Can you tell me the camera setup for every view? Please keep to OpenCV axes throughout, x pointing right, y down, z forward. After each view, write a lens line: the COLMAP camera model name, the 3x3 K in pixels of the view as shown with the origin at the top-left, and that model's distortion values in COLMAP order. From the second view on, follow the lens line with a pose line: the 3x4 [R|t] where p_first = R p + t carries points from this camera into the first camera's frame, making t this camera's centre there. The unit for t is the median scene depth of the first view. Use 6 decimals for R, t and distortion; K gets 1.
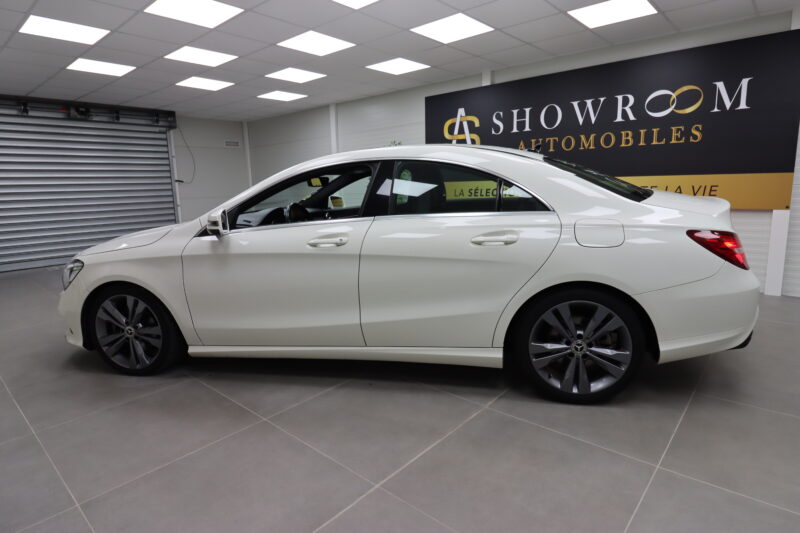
lens RADIAL K [[442.7, 0, 399.6], [0, 442.7, 259.3], [0, 0, 1]] dist [-0.000396, -0.007742]
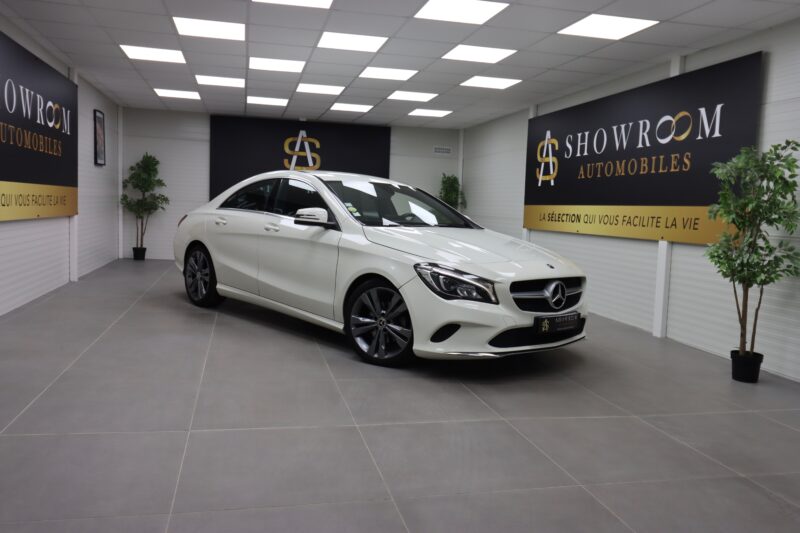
lens RADIAL K [[628.3, 0, 399.4], [0, 628.3, 266.0], [0, 0, 1]] dist [0.014867, -0.011477]
pose [[0.824824, 0.098796, -0.556691, 0.795178], [-0.140740, 0.989499, -0.032922, 0.051021], [0.547593, 0.105504, 0.830067, -0.345156]]
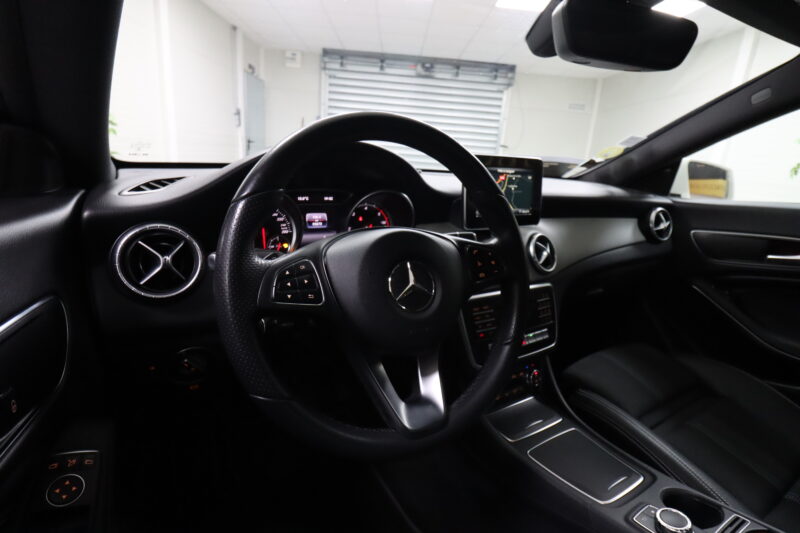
lens RADIAL K [[372.3, 0, 399.4], [0, 372.3, 258.7], [0, 0, 1]] dist [-0.007547, -0.006852]
pose [[0.679148, 0.262872, -0.685314, -0.100186], [-0.208568, 0.964296, 0.163192, -0.058698], [0.703745, 0.032103, 0.709727, 0.545577]]
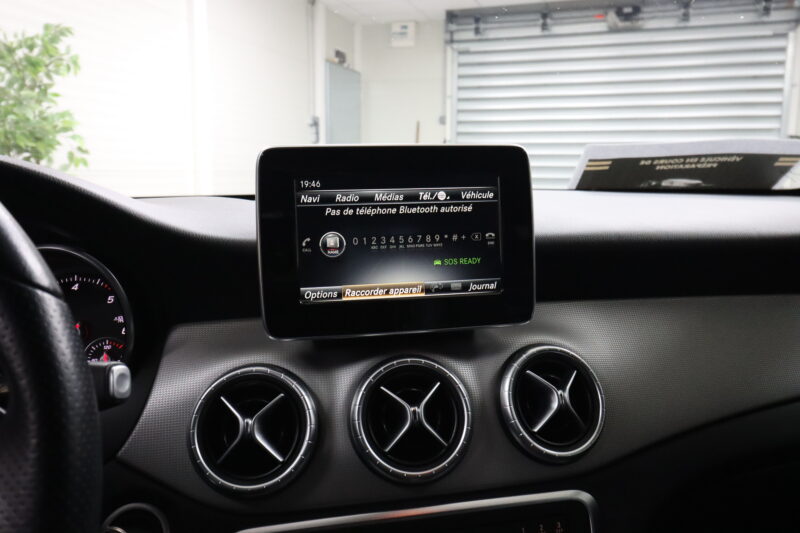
lens RADIAL K [[628.3, 0, 406.6], [0, 628.3, 255.9], [0, 0, 1]] dist [0.014867, -0.011477]
pose [[0.411414, 0.143821, -0.900030, -0.093930], [-0.163346, 0.983119, 0.082431, -0.074907], [0.896692, 0.113103, 0.427961, 0.644505]]
